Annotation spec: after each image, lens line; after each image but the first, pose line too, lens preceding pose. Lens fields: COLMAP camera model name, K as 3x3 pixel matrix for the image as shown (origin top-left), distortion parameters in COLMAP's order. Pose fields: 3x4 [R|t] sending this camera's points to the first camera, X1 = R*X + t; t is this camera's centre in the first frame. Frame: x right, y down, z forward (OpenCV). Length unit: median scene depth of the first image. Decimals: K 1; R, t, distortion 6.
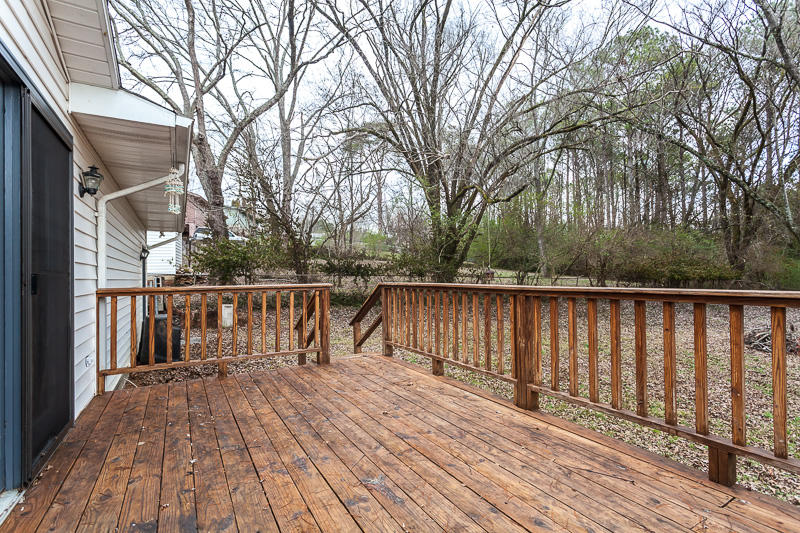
lens RADIAL K [[381.9, 0, 397.8], [0, 381.9, 269.5], [0, 0, 1]] dist [-0.000783, 0.007266]
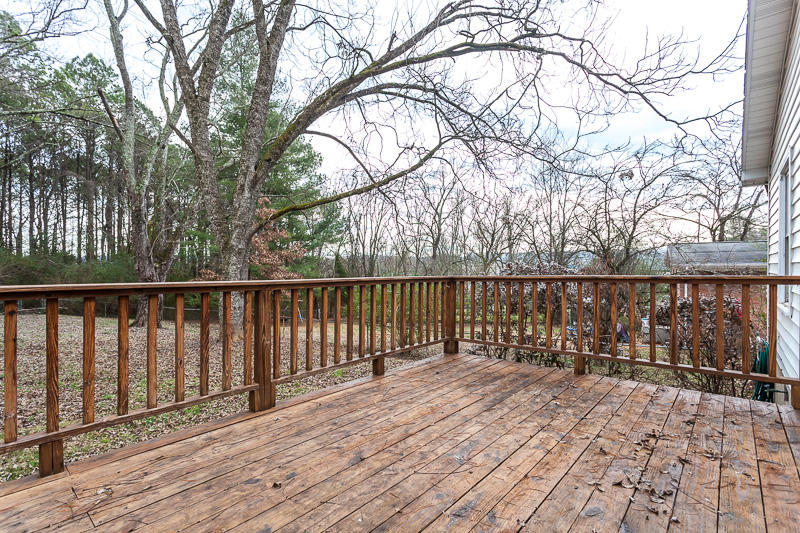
lens RADIAL K [[381.9, 0, 397.8], [0, 381.9, 269.5], [0, 0, 1]] dist [-0.000783, 0.007266]
pose [[-0.326645, 0.012995, 0.945058, -0.712441], [-0.008528, 0.999824, -0.016695, 0.029105], [-0.945109, -0.013512, -0.326477, 1.047508]]
